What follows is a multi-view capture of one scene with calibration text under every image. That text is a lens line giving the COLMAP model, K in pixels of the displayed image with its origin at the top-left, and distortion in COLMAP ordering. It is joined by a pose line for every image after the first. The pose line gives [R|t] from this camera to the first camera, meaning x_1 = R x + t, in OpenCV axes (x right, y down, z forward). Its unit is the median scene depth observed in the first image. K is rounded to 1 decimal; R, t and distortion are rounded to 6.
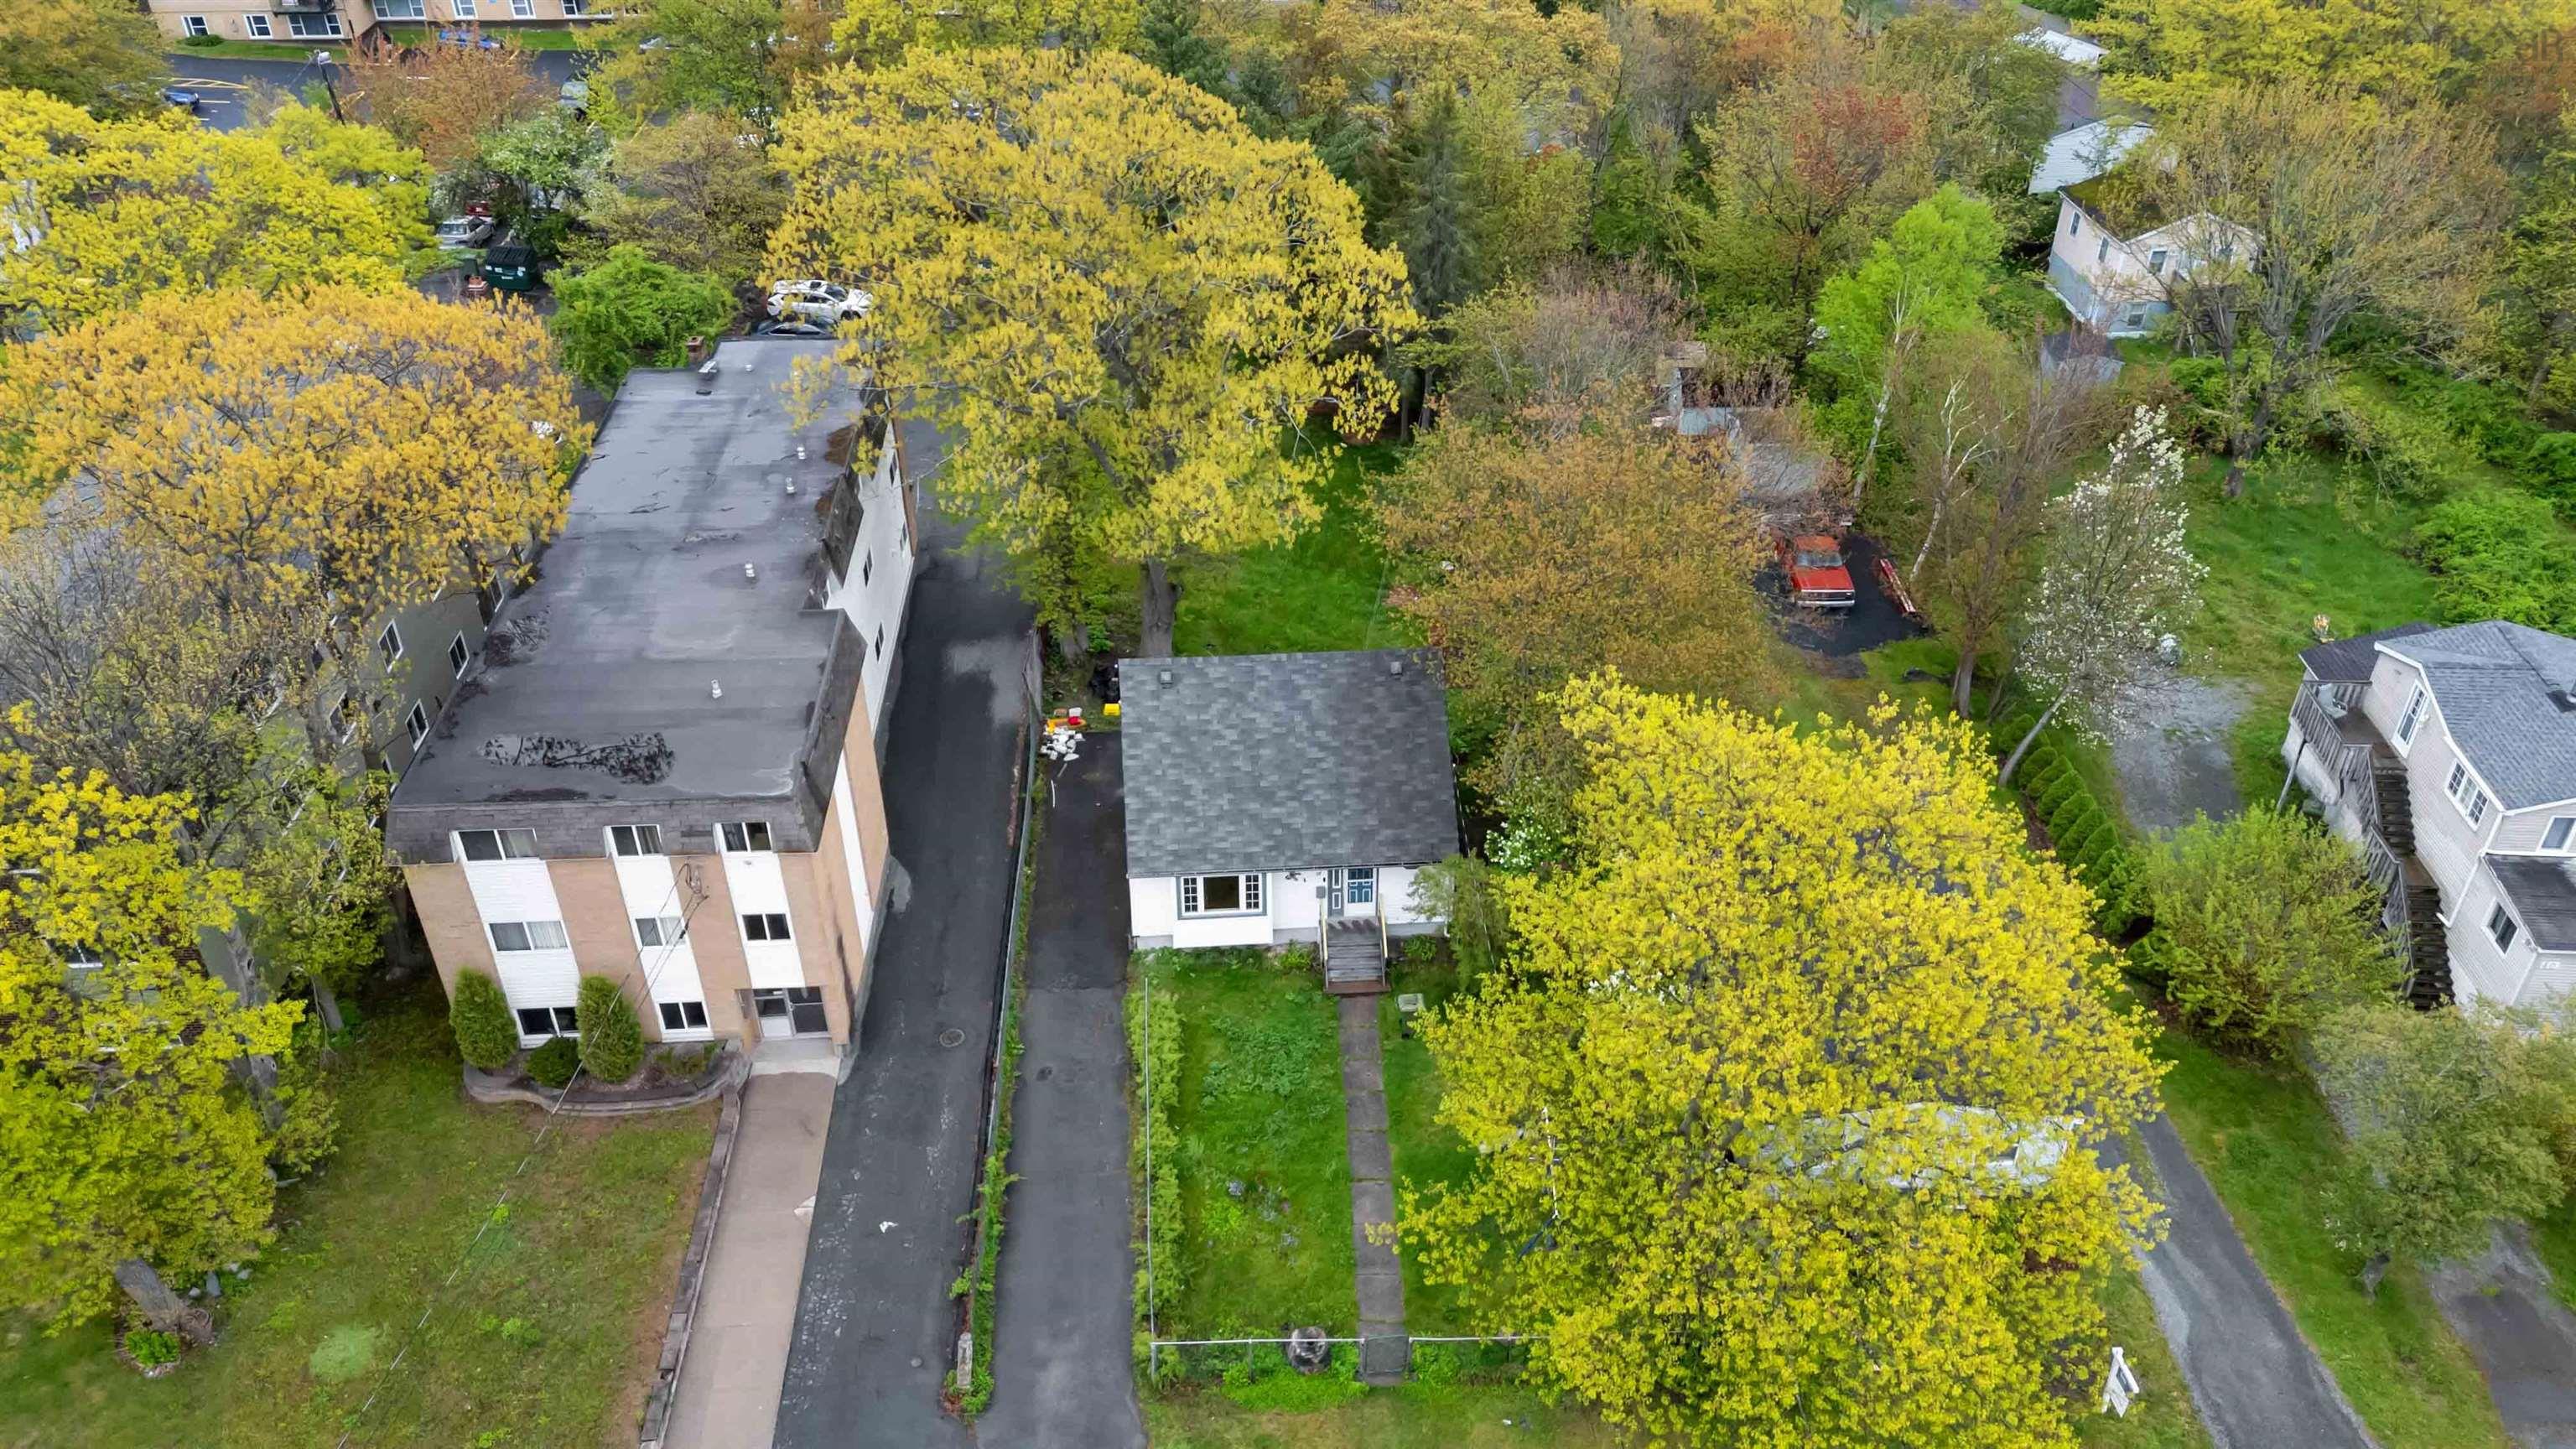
lens RADIAL K [[1887.0, 0, 1288.0], [0, 1887.0, 724.5], [0, 0, 1]] dist [0.084659, -0.069778]
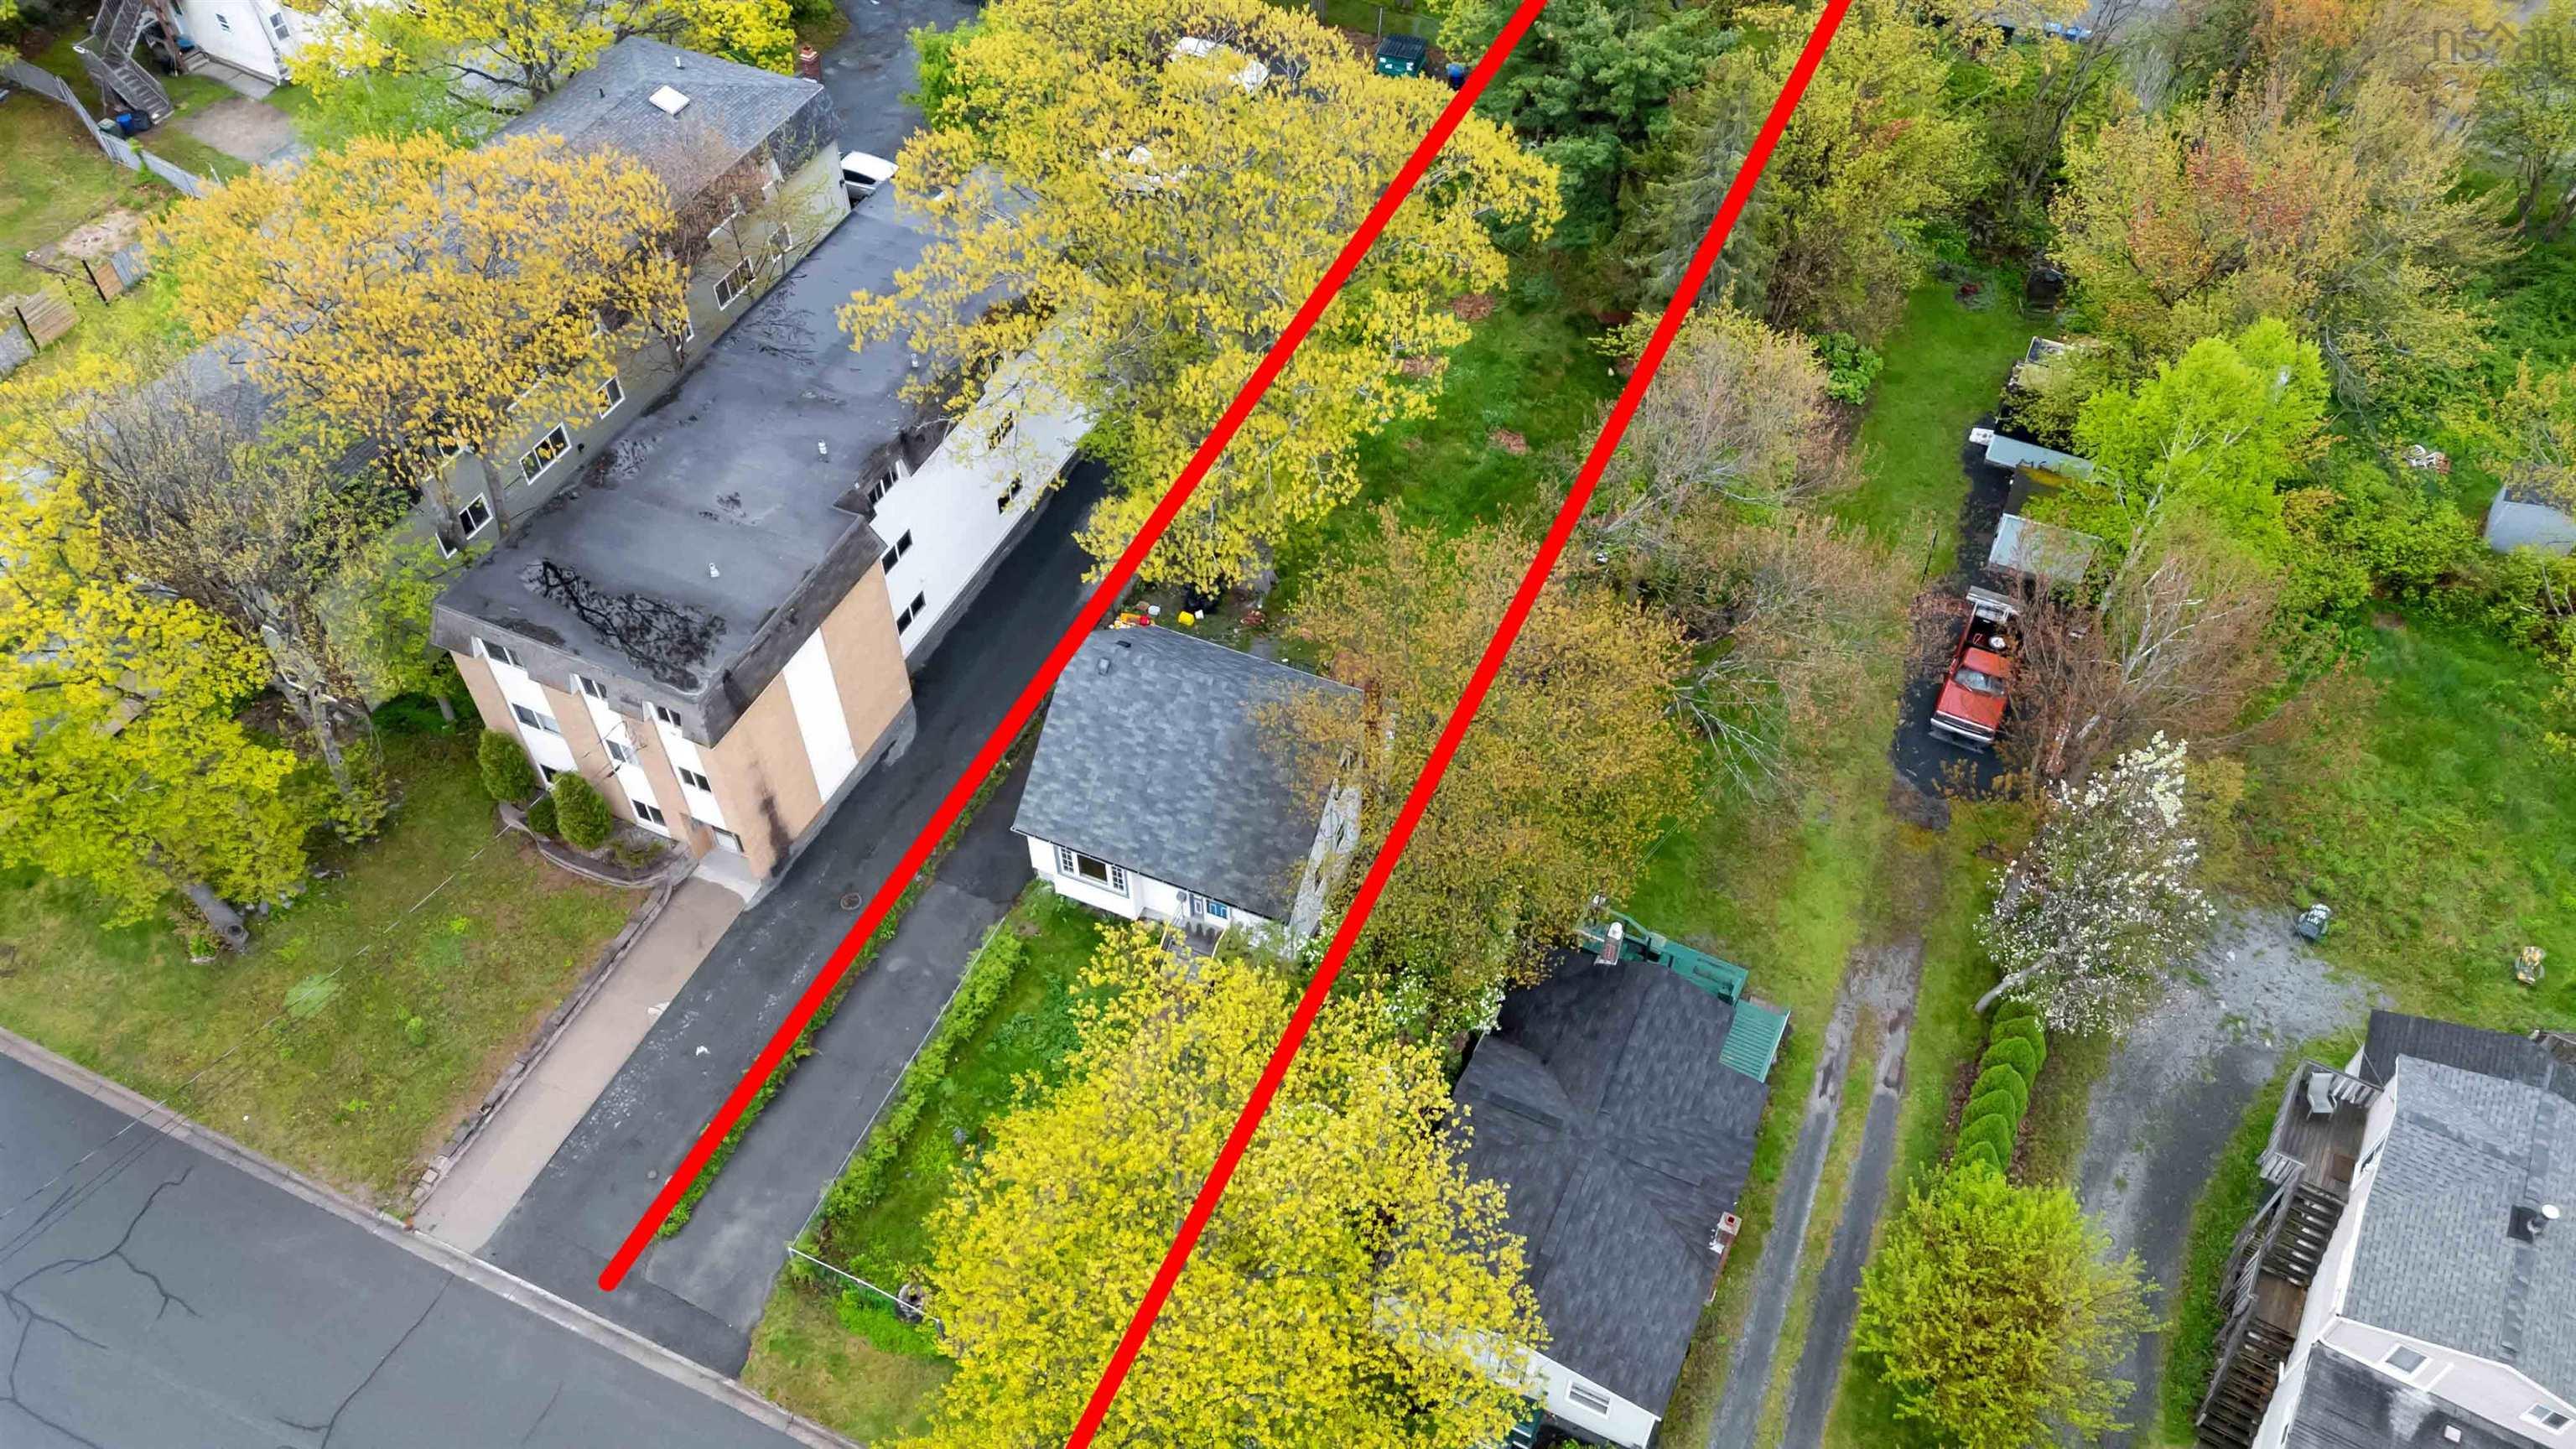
lens RADIAL K [[1887.0, 0, 1288.0], [0, 1887.0, 724.5], [0, 0, 1]] dist [0.084659, -0.069778]
pose [[0.888653, 0.343206, -0.304148, 0.397943], [-0.262318, 0.924450, 0.276732, -0.345142], [0.376146, -0.166135, 0.911545, 0.053669]]
